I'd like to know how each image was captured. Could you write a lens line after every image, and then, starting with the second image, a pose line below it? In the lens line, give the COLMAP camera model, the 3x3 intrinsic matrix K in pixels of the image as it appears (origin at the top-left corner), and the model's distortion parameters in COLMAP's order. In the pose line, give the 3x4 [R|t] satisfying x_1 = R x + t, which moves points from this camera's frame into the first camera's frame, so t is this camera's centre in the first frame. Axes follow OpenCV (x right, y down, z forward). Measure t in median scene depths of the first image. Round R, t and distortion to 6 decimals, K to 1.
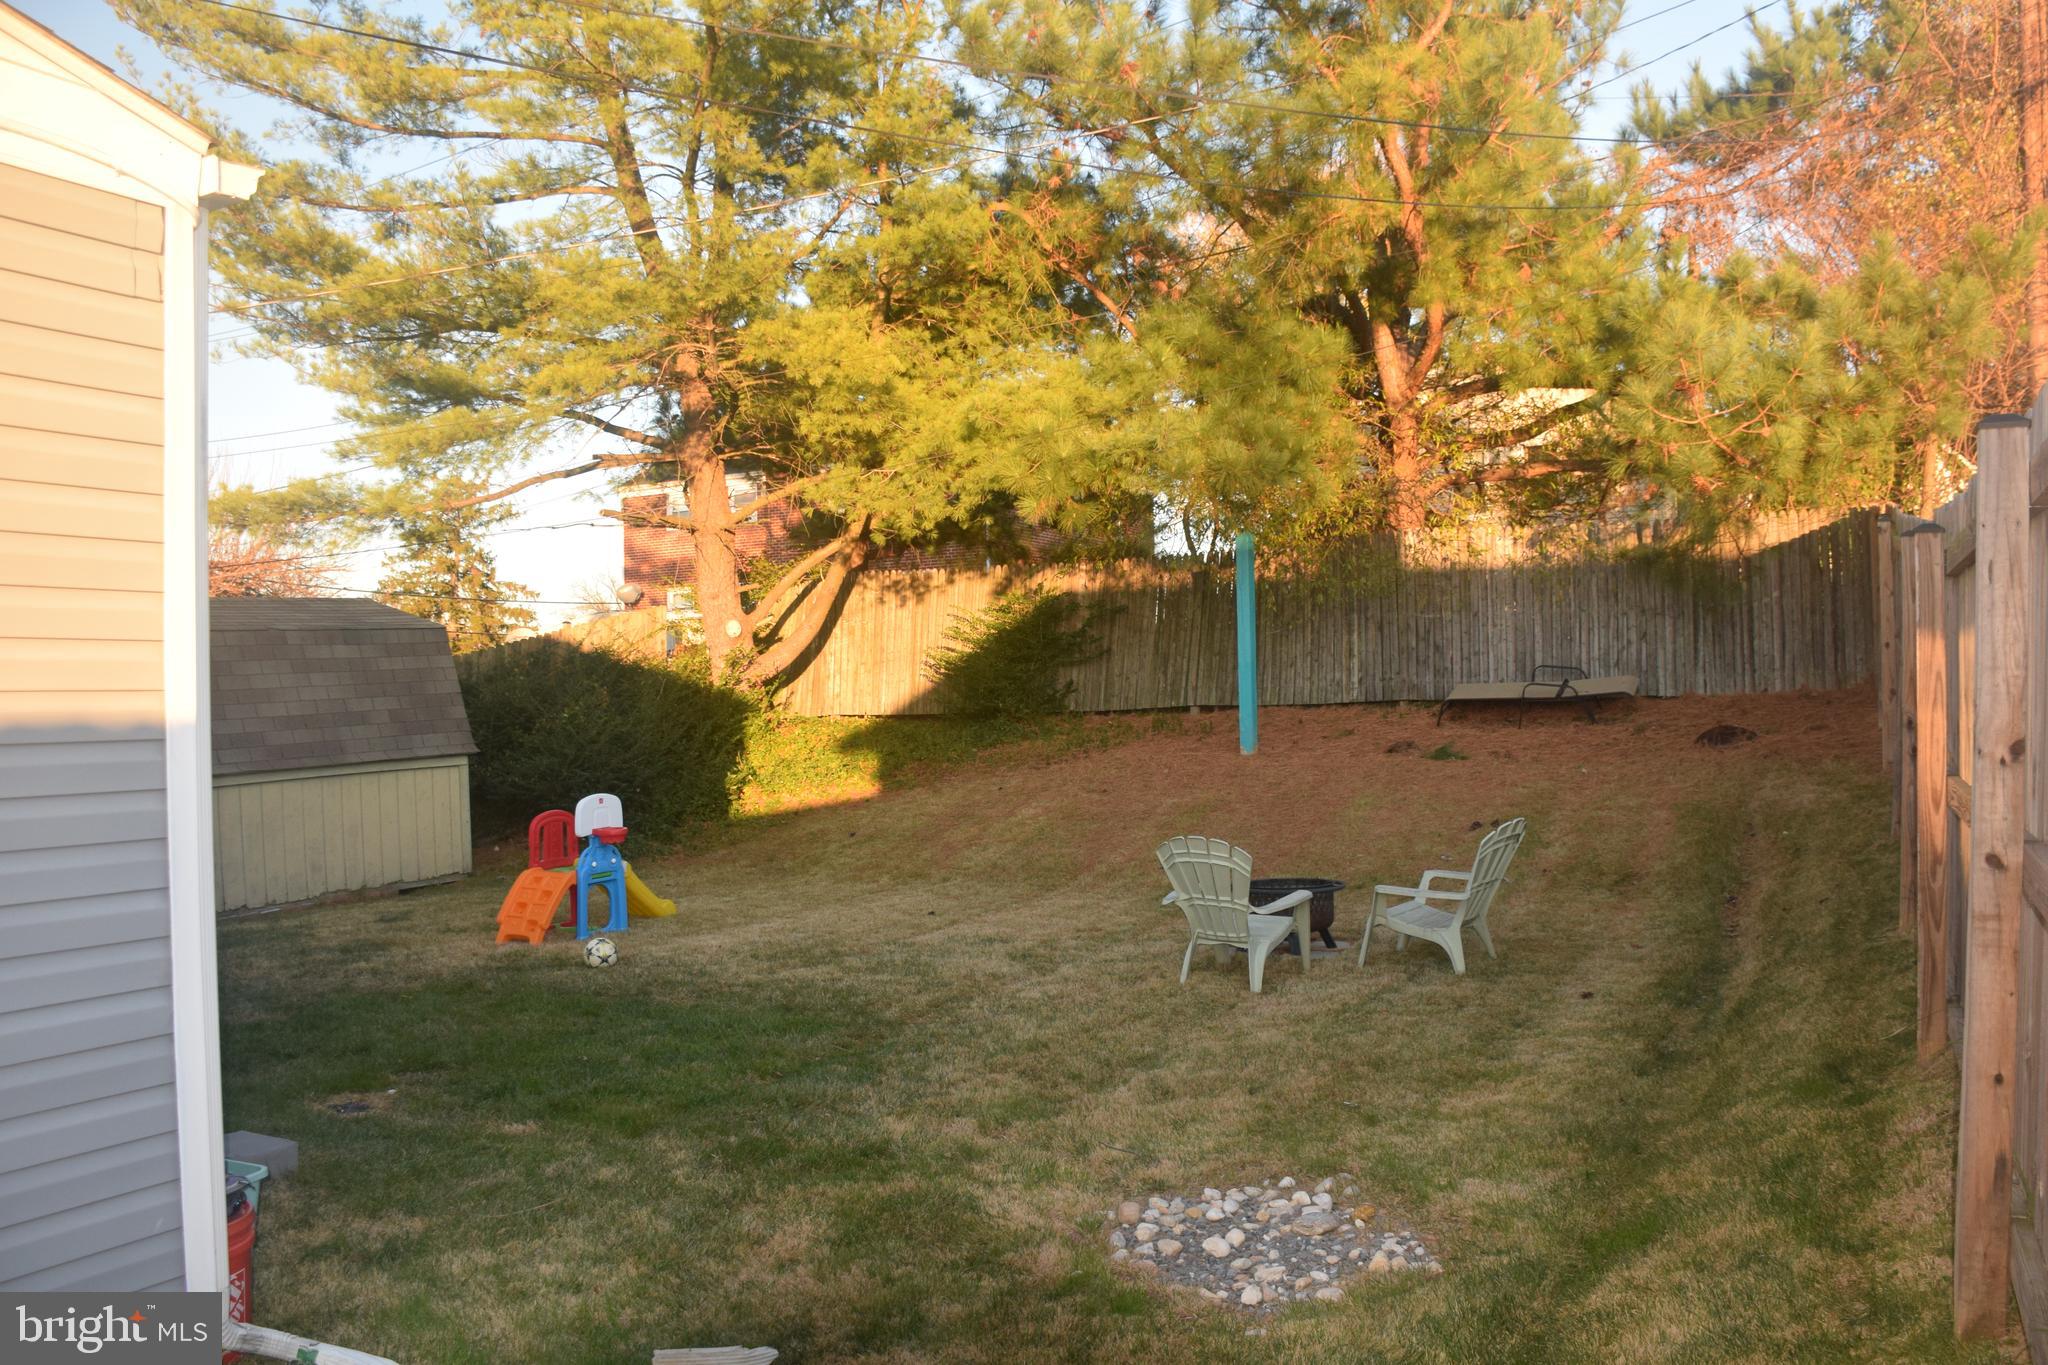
lens RADIAL K [[1611.7, 0, 1019.8], [0, 1611.7, 688.1], [0, 0, 1]] dist [-0.105089, 0.039543]
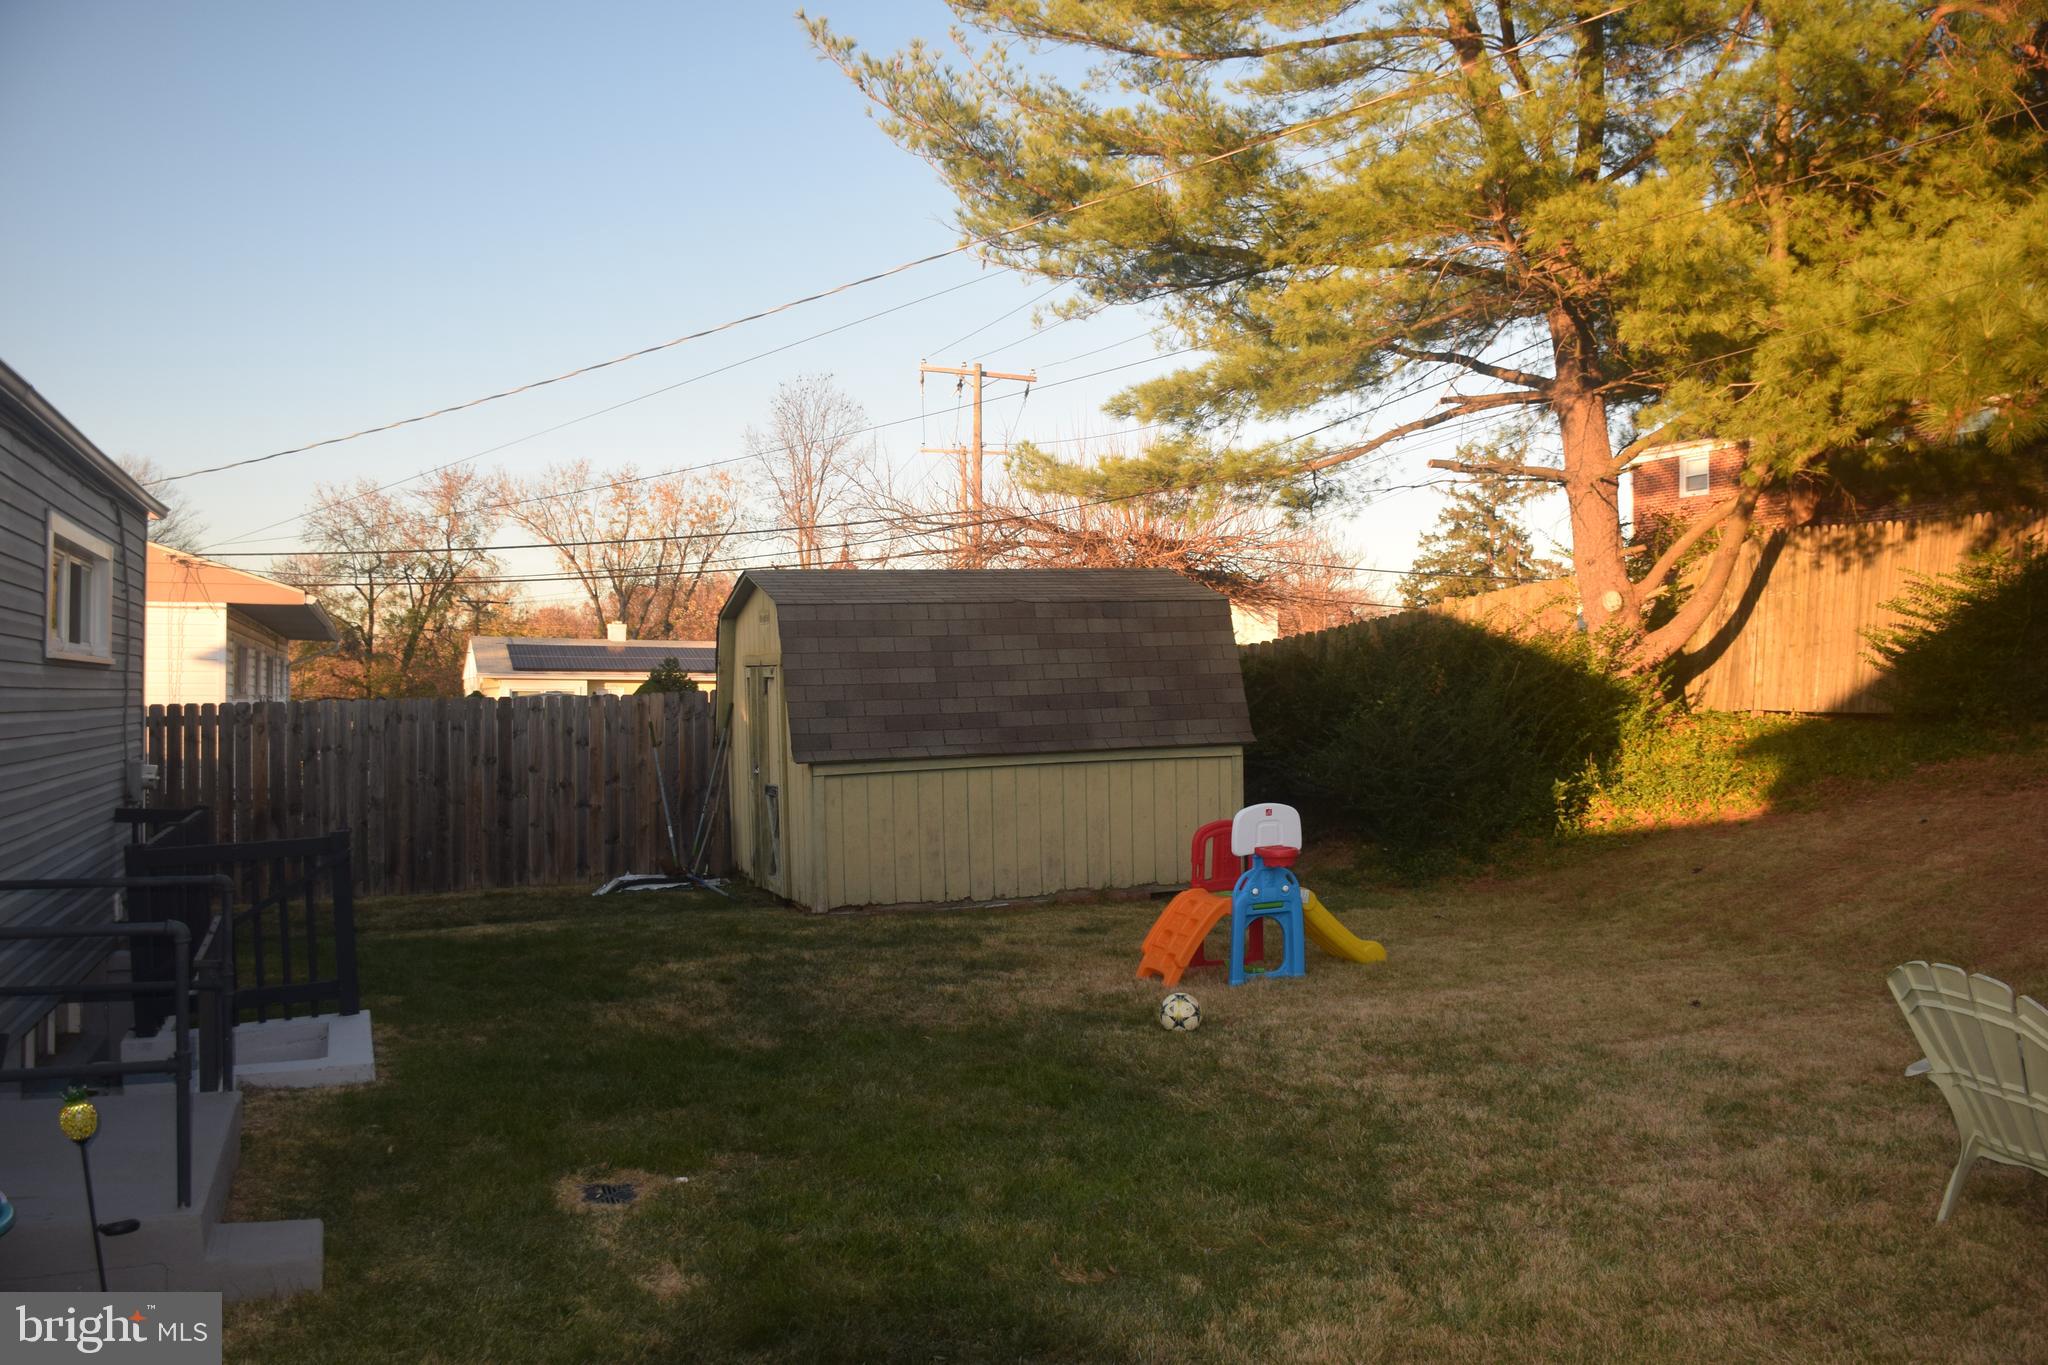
lens RADIAL K [[1611.7, 0, 1043.9], [0, 1611.7, 689.5], [0, 0, 1]] dist [-0.105089, 0.039543]
pose [[0.795911, 0.023046, -0.604975, 0.082591], [-0.015589, 0.999724, 0.017574, -0.001848], [0.605213, -0.004556, 0.796051, 0.184720]]
